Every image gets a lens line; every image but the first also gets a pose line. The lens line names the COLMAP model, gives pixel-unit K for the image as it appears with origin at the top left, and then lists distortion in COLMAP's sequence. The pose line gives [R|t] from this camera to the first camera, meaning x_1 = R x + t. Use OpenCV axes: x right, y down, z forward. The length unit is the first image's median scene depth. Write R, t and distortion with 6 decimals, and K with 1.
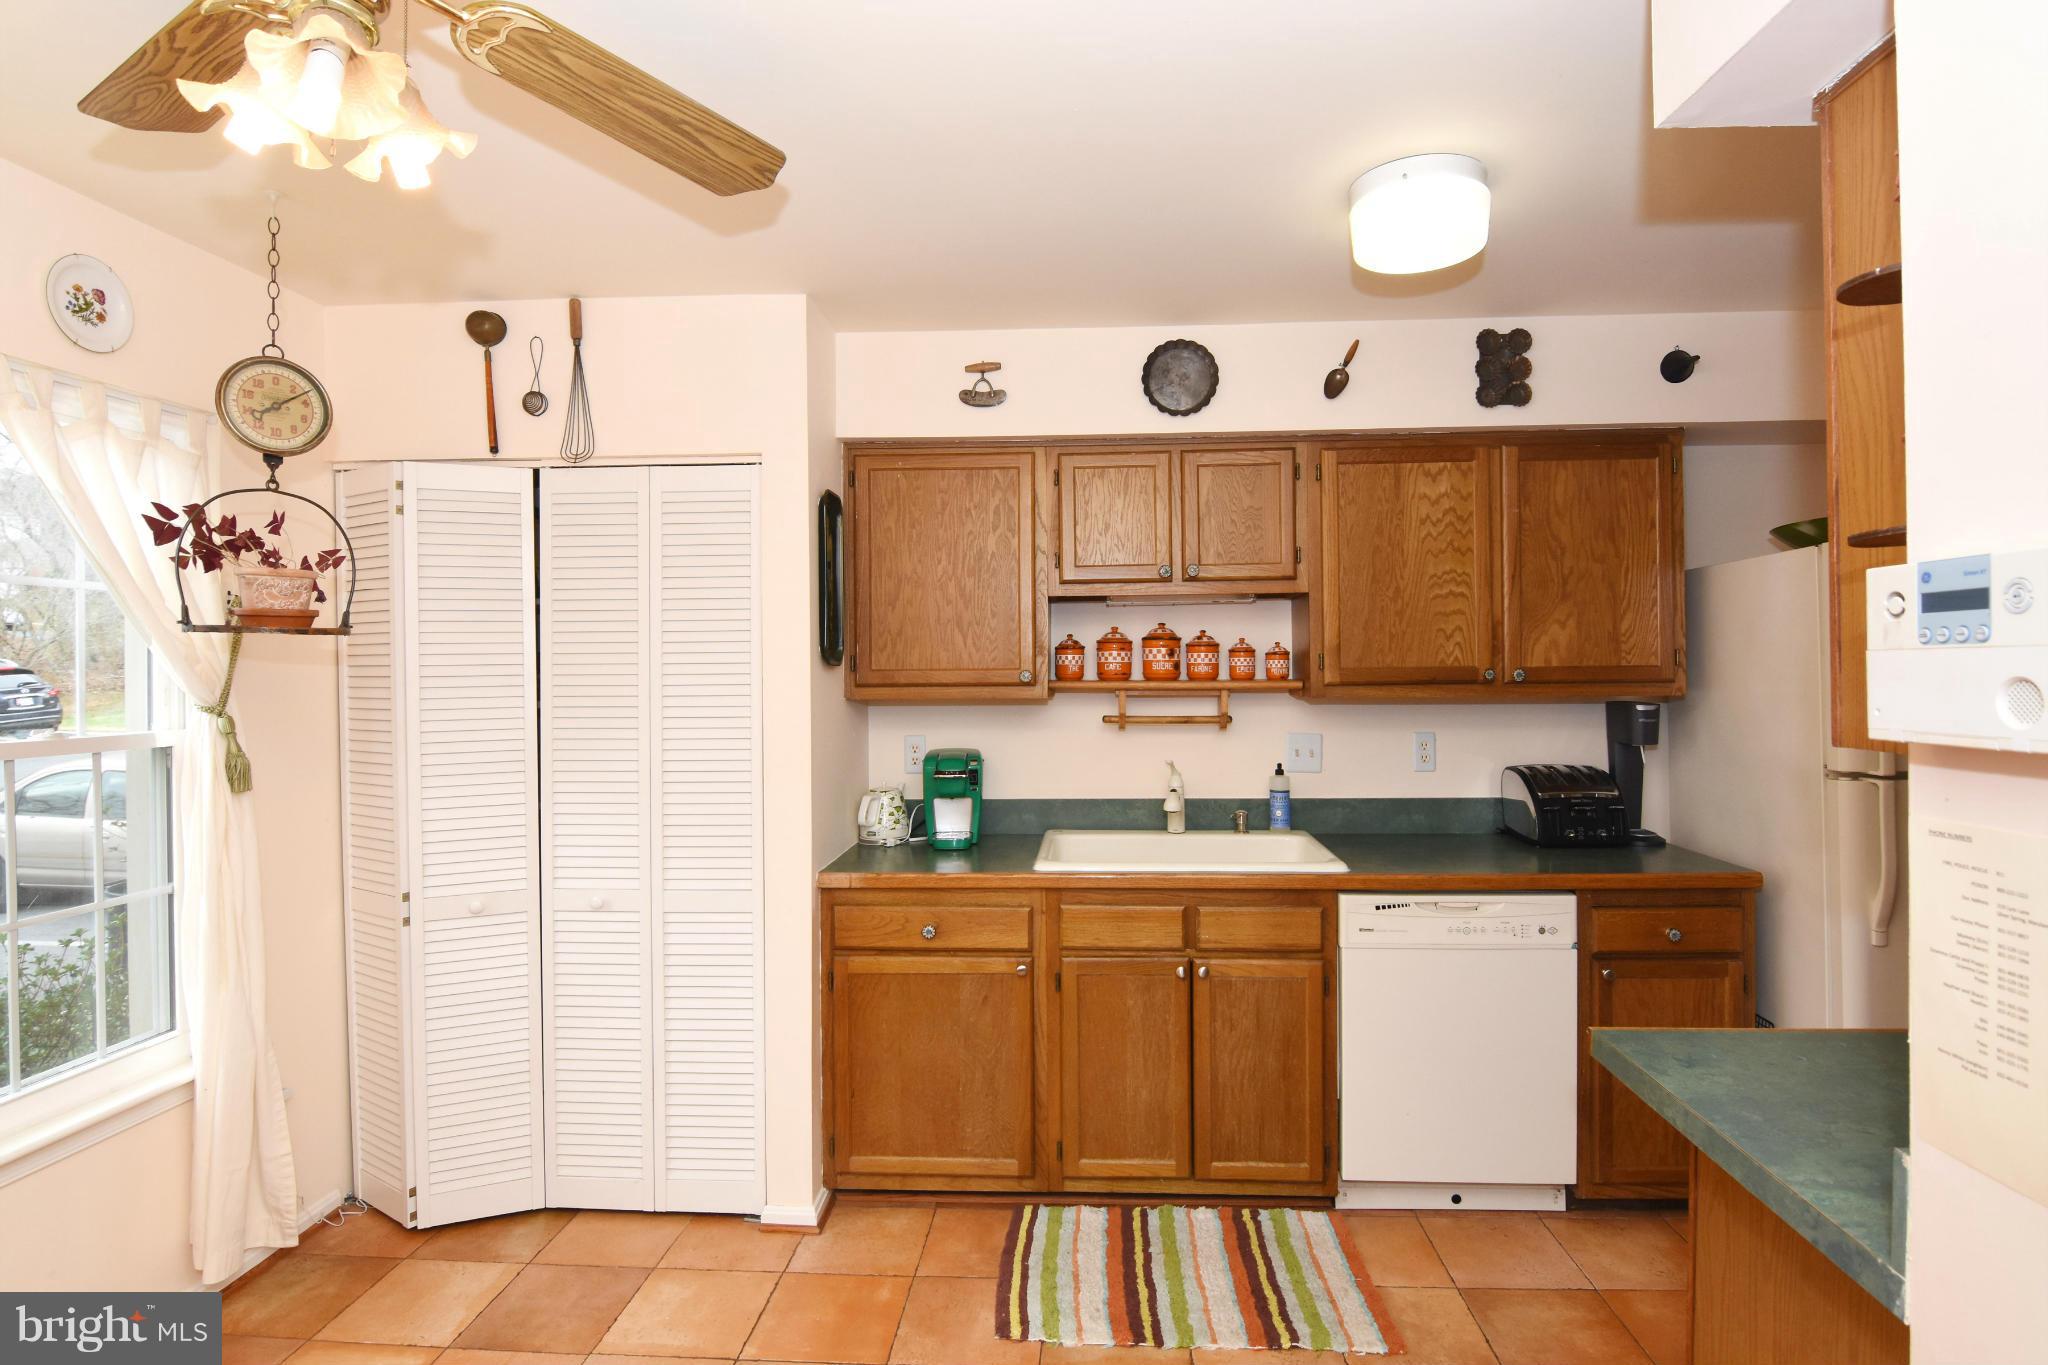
lens RADIAL K [[1024.9, 0, 1046.7], [0, 1024.9, 667.1], [0, 0, 1]] dist [-0.004340, -0.013096]
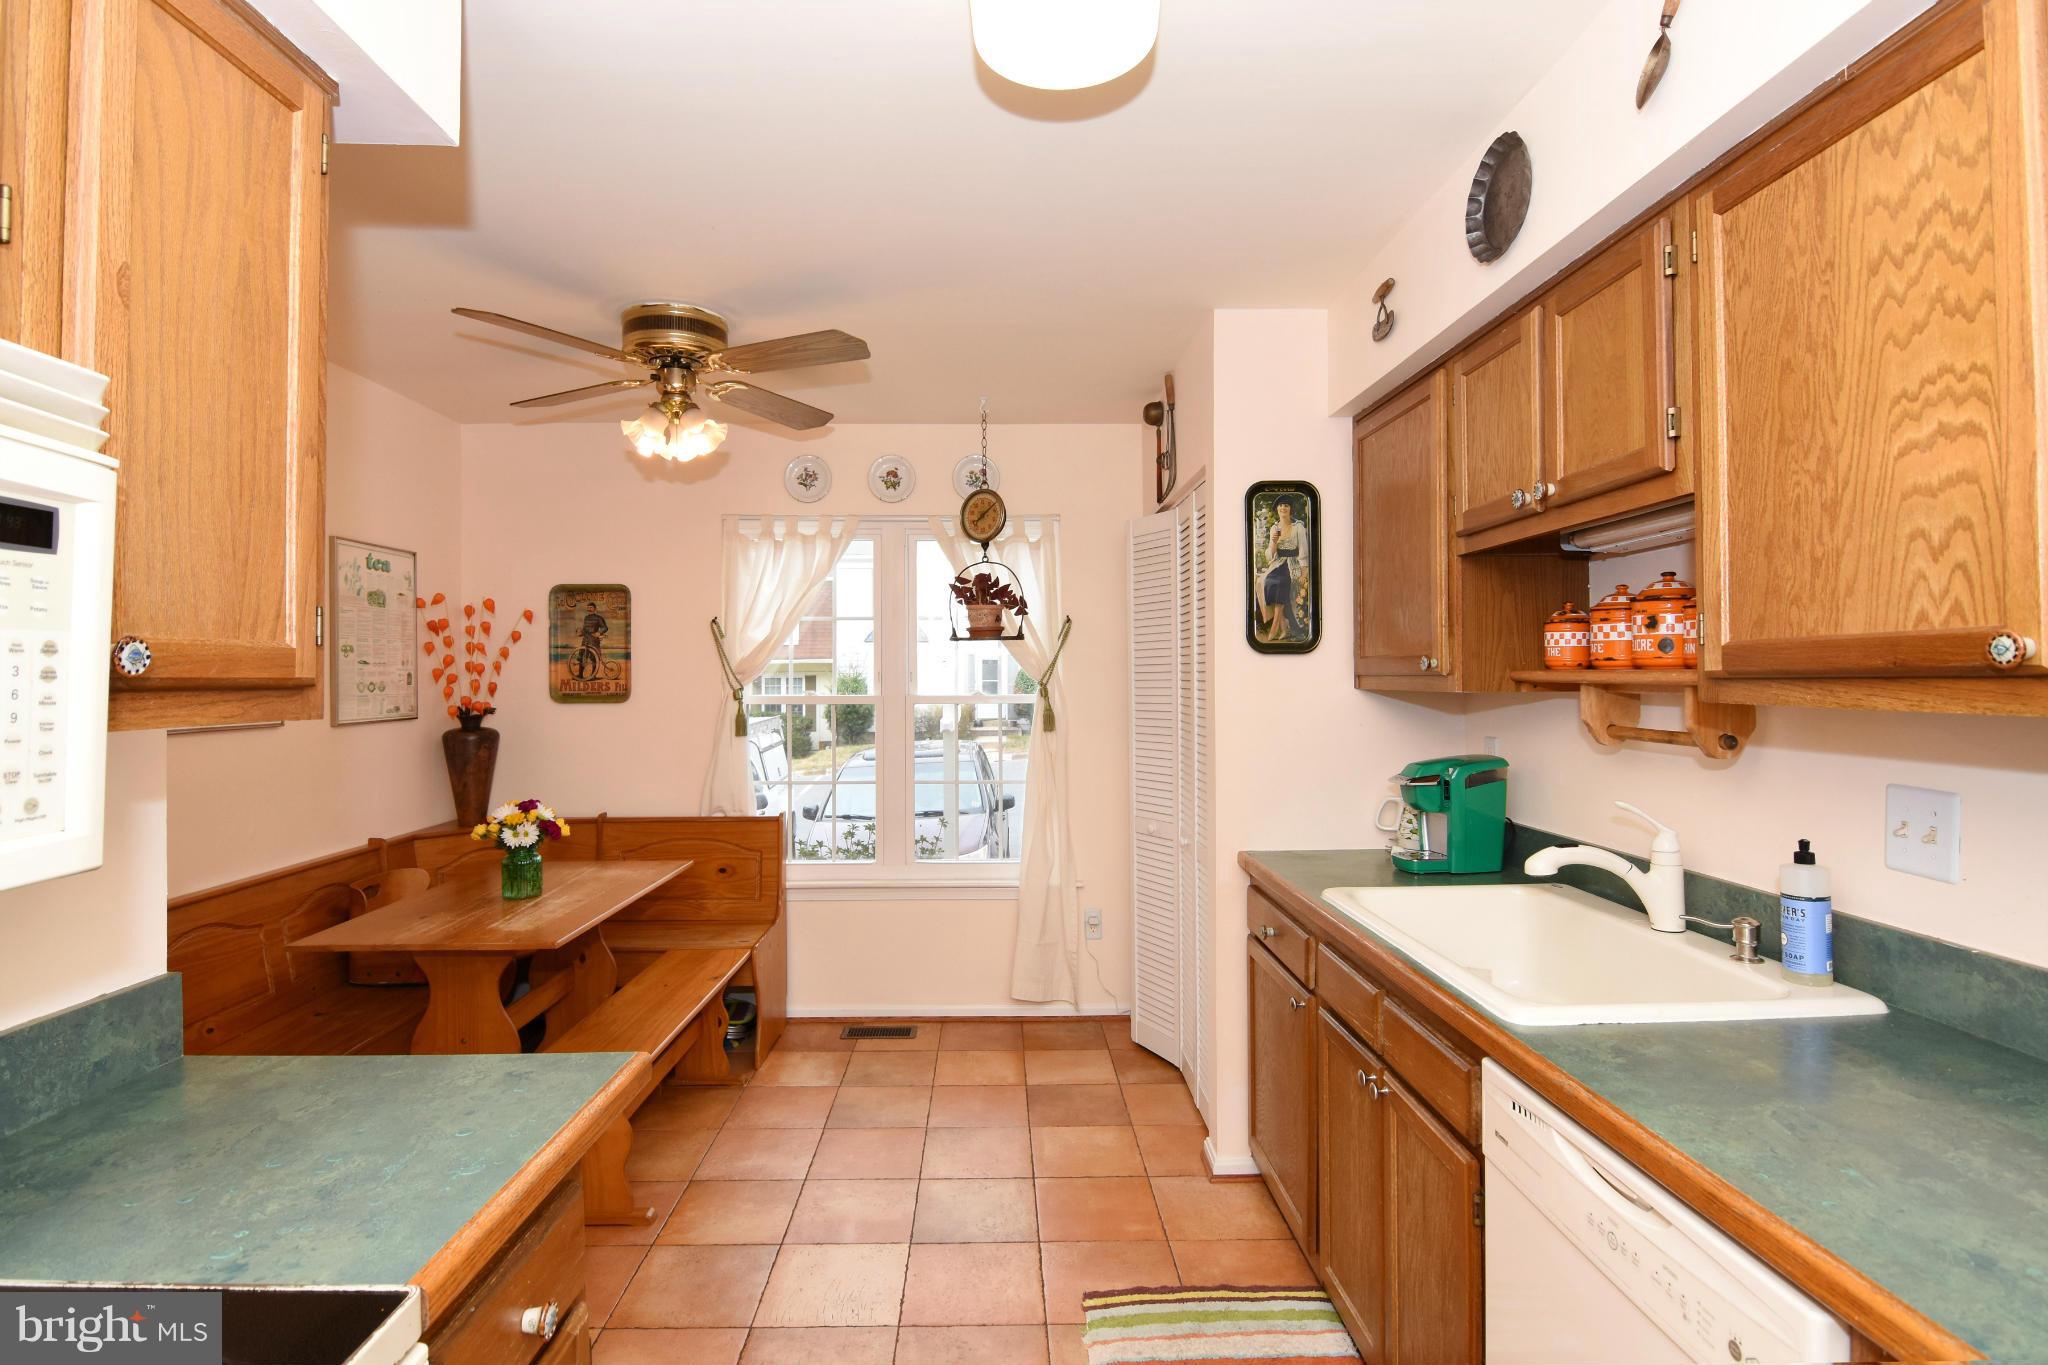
lens RADIAL K [[1024.9, 0, 1023.6], [0, 1024.9, 669.3], [0, 0, 1]] dist [-0.004340, -0.013096]
pose [[0.071785, -0.000226, -0.997420, 0.806722], [0.003860, 0.999993, 0.000051, 0.013716], [0.997413, -0.003853, 0.071785, 0.704976]]
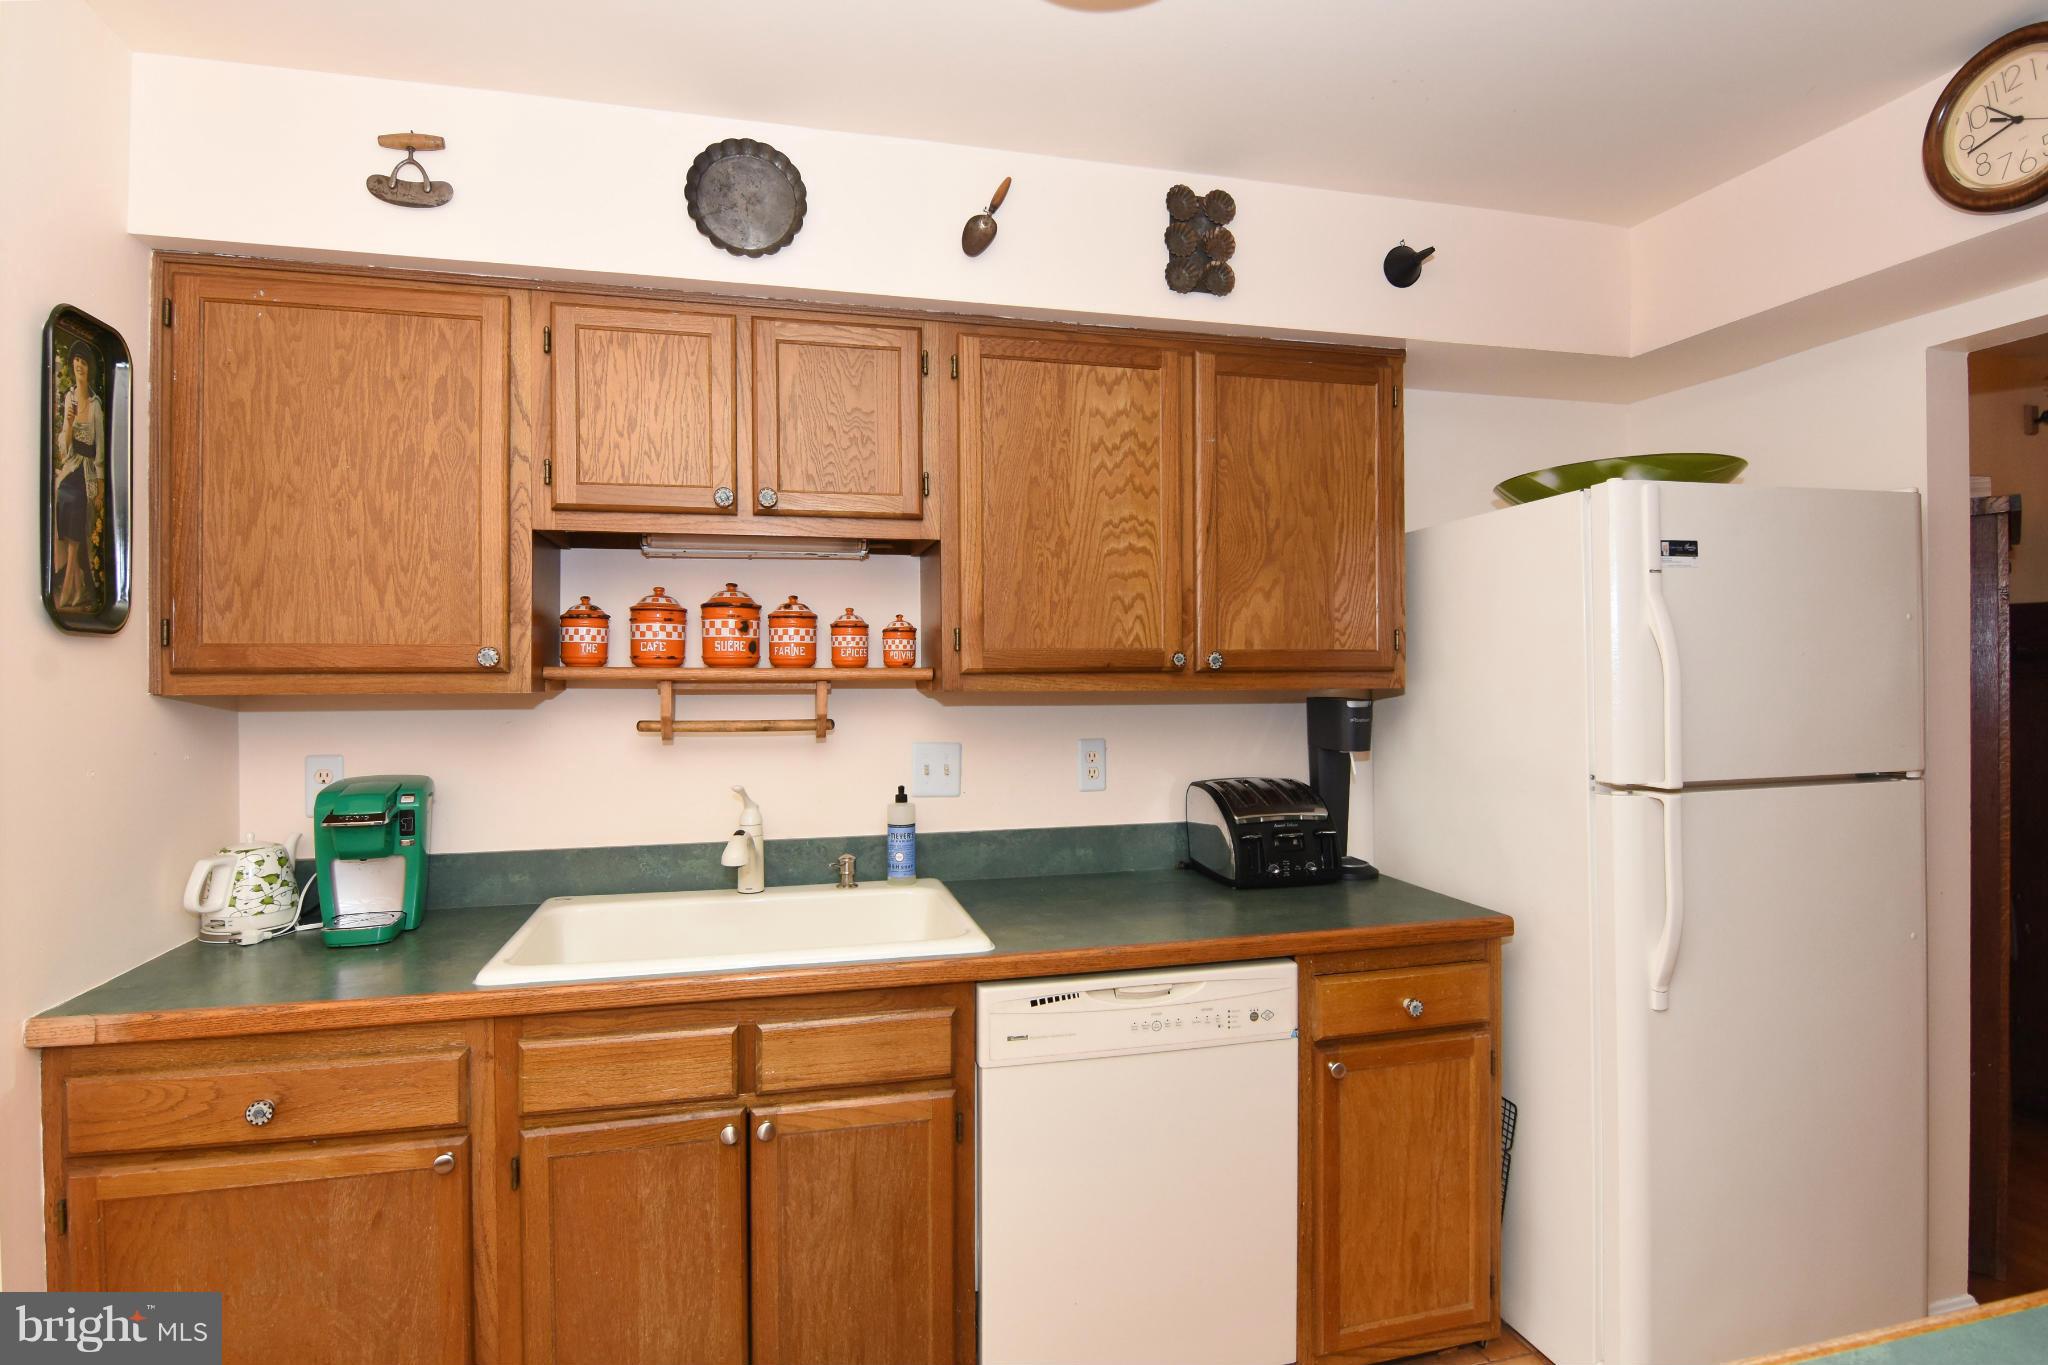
lens RADIAL K [[1024.9, 0, 1007.5], [0, 1024.9, 674.9], [0, 0, 1]] dist [-0.004340, -0.013096]
pose [[0.958405, 0.003982, 0.285384, 0.112917], [-0.003816, 0.999992, -0.001136, 0.021273], [-0.285386, 0.000000, 0.958413, 0.357203]]
